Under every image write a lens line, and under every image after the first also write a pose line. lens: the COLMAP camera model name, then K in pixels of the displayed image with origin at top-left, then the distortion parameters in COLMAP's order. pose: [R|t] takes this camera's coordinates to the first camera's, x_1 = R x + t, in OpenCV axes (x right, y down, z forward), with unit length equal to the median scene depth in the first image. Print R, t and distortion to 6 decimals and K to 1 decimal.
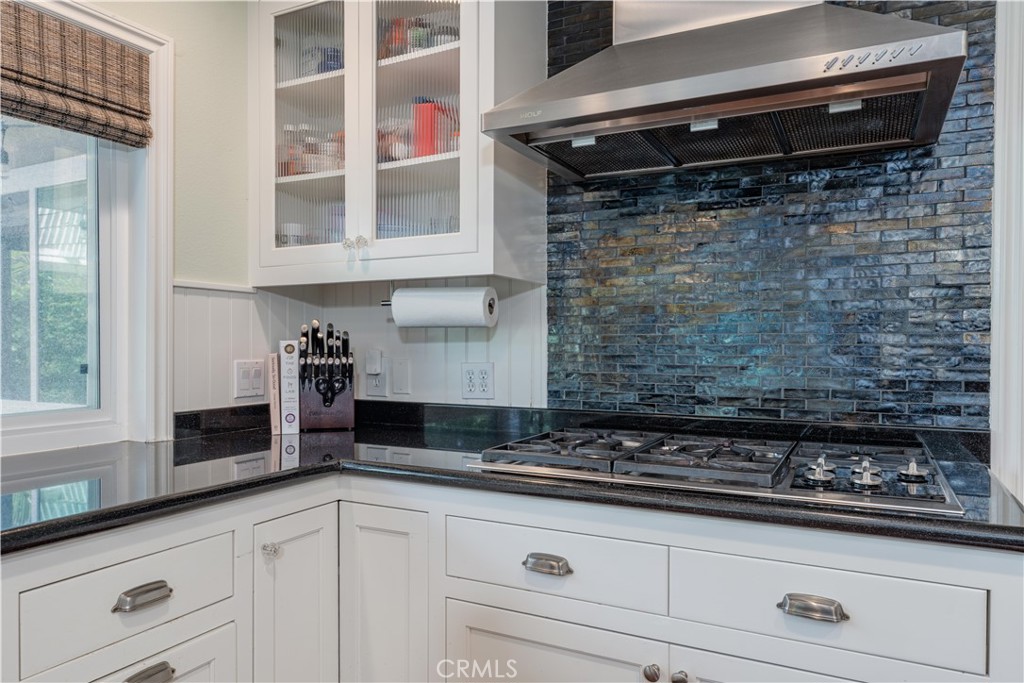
lens RADIAL K [[689.3, 0, 513.2], [0, 689.3, 356.3], [0, 0, 1]] dist [0.006185, 0.002292]
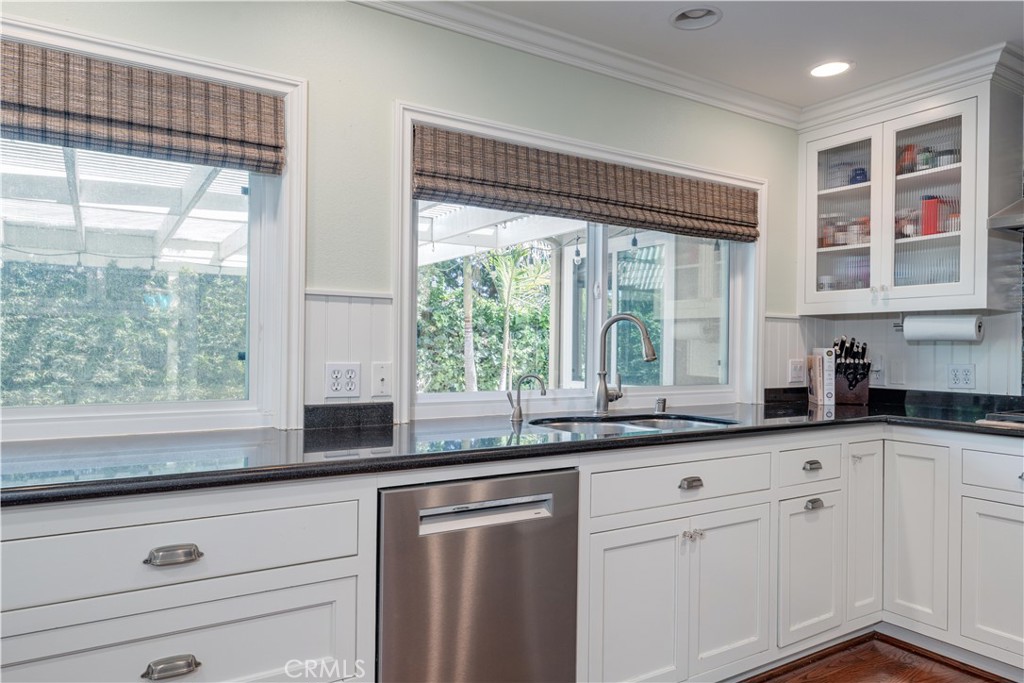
lens RADIAL K [[689.3, 0, 520.0], [0, 689.3, 348.2], [0, 0, 1]] dist [0.006185, 0.002292]
pose [[0.872110, 0.007884, -0.489246, -0.173536], [-0.016646, 0.999769, -0.013563, 0.012740], [0.489027, 0.019972, 0.872040, -0.862559]]
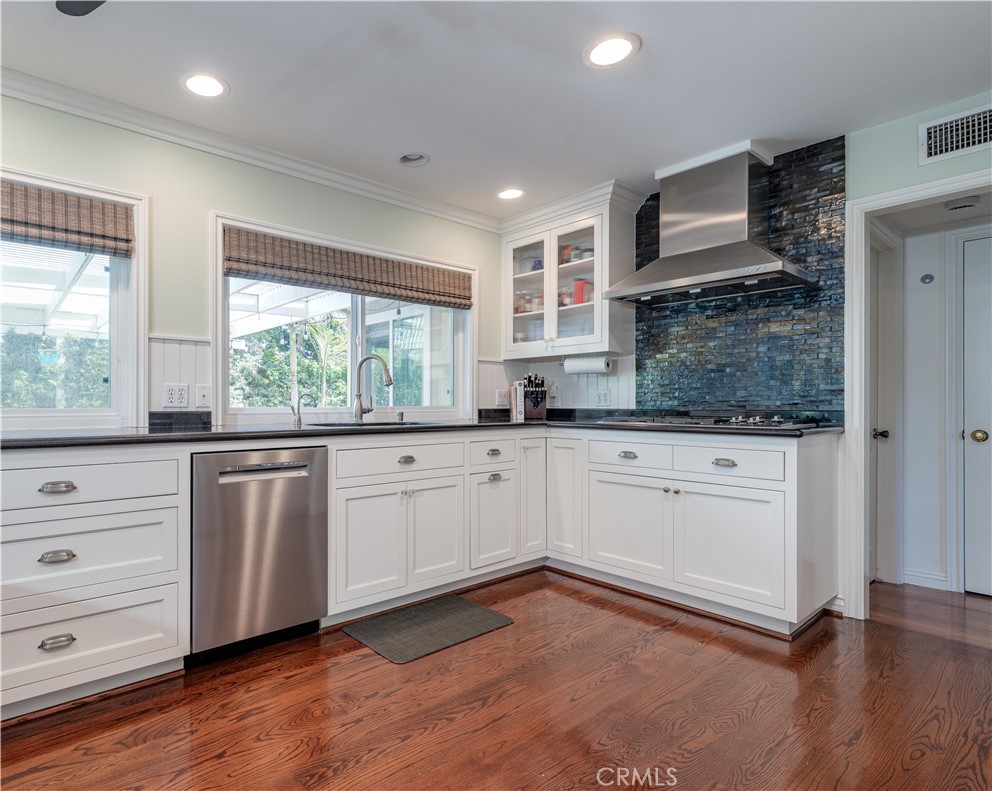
lens RADIAL K [[543.9, 0, 390.9], [0, 543.9, 404.4], [0, 0, 1]] dist [0.008967, -0.002015]
pose [[0.906933, -0.001969, -0.421269, 0.079886], [-0.004541, 0.999885, -0.014449, 0.097242], [0.421249, 0.015017, 0.906820, -1.020790]]
